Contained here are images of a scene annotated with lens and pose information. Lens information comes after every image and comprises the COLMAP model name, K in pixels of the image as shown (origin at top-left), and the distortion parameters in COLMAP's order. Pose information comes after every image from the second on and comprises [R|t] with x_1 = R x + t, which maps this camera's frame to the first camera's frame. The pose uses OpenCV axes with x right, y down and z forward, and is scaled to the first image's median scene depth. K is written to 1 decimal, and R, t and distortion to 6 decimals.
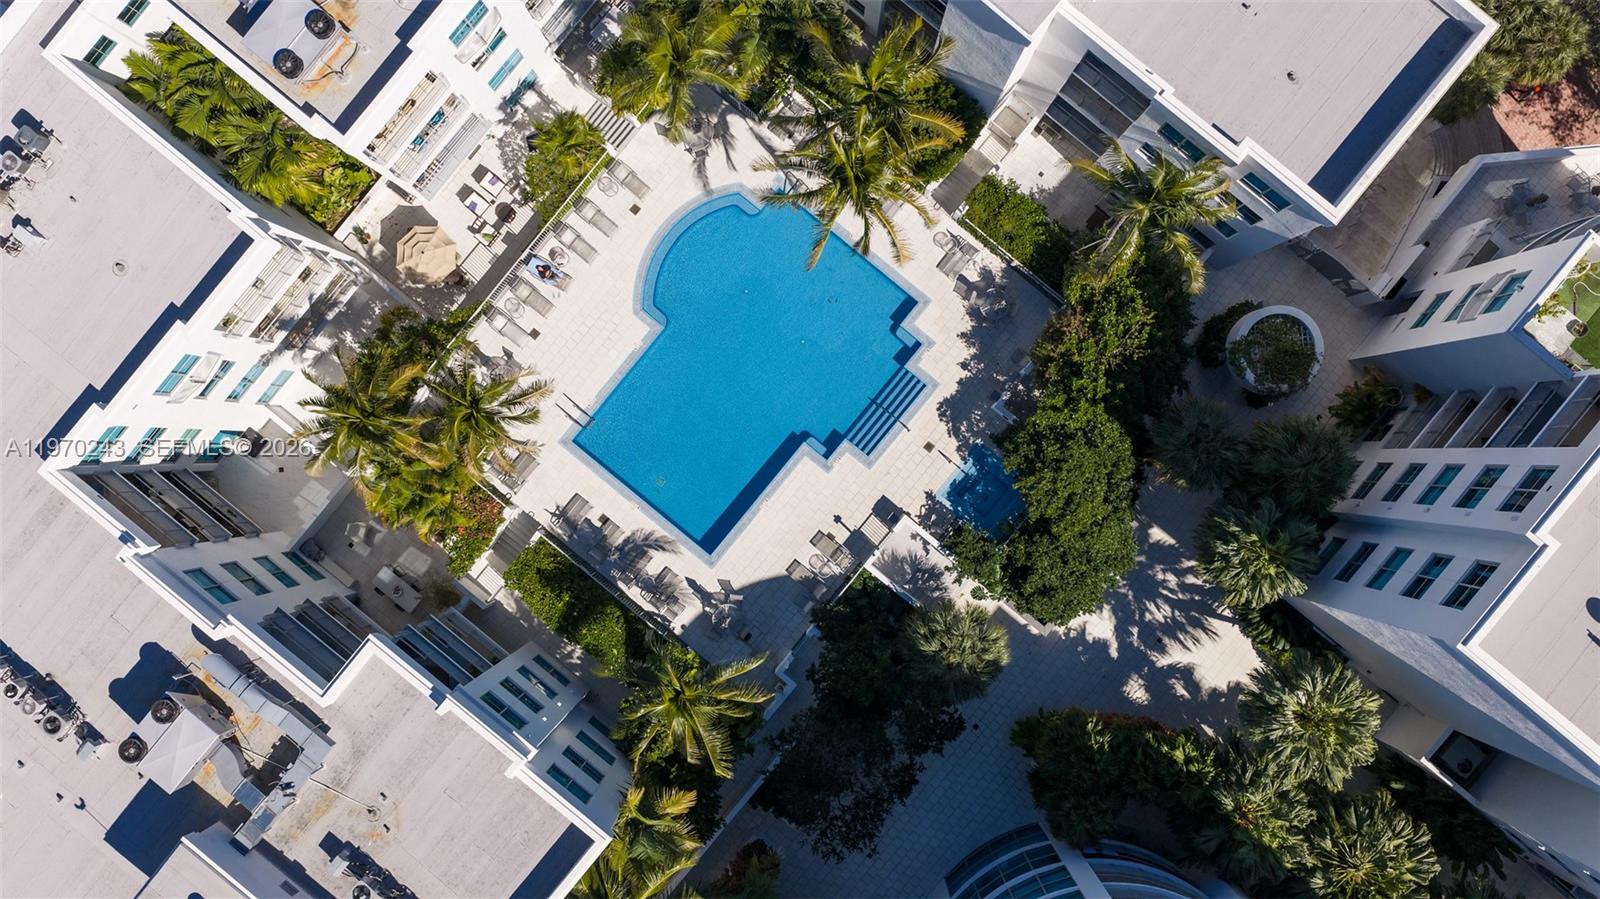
lens RADIAL K [[1232.4, 0, 806.6], [0, 1232.4, 450.8], [0, 0, 1]] dist [-0.002385, -0.003870]
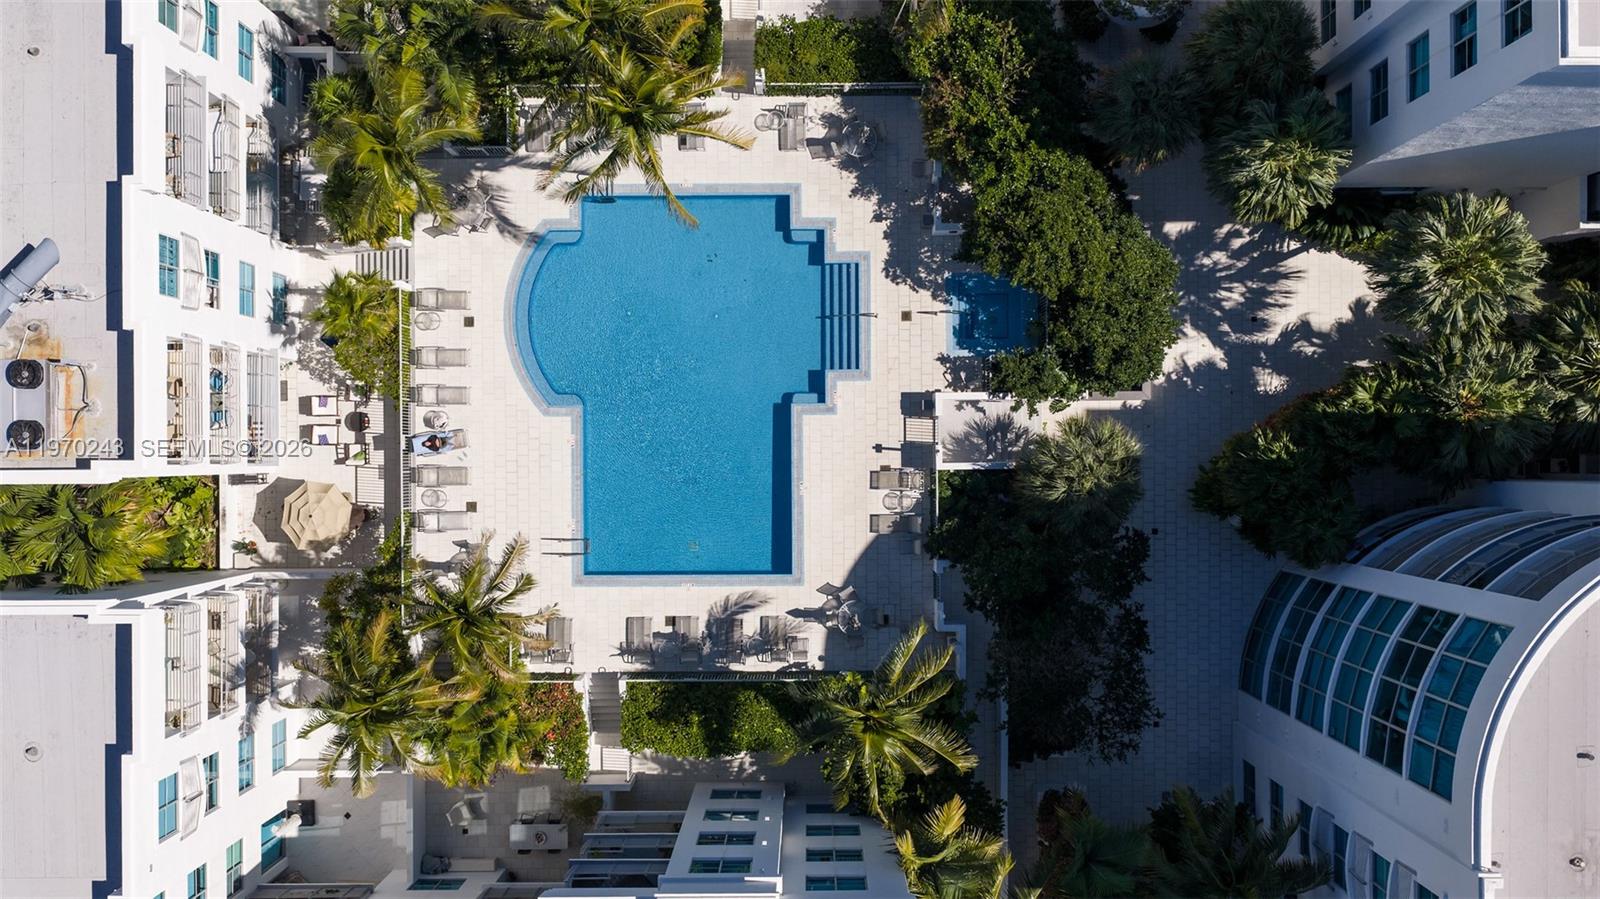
lens RADIAL K [[1291.6, 0, 800.0], [0, 1291.6, 449.5], [0, 0, 1]] dist [0.000837, -0.020488]
pose [[0.768825, -0.639459, -0.000903, -0.017365], [0.639454, 0.768823, -0.003018, 0.024207], [0.002624, 0.001743, 0.999995, 0.096768]]
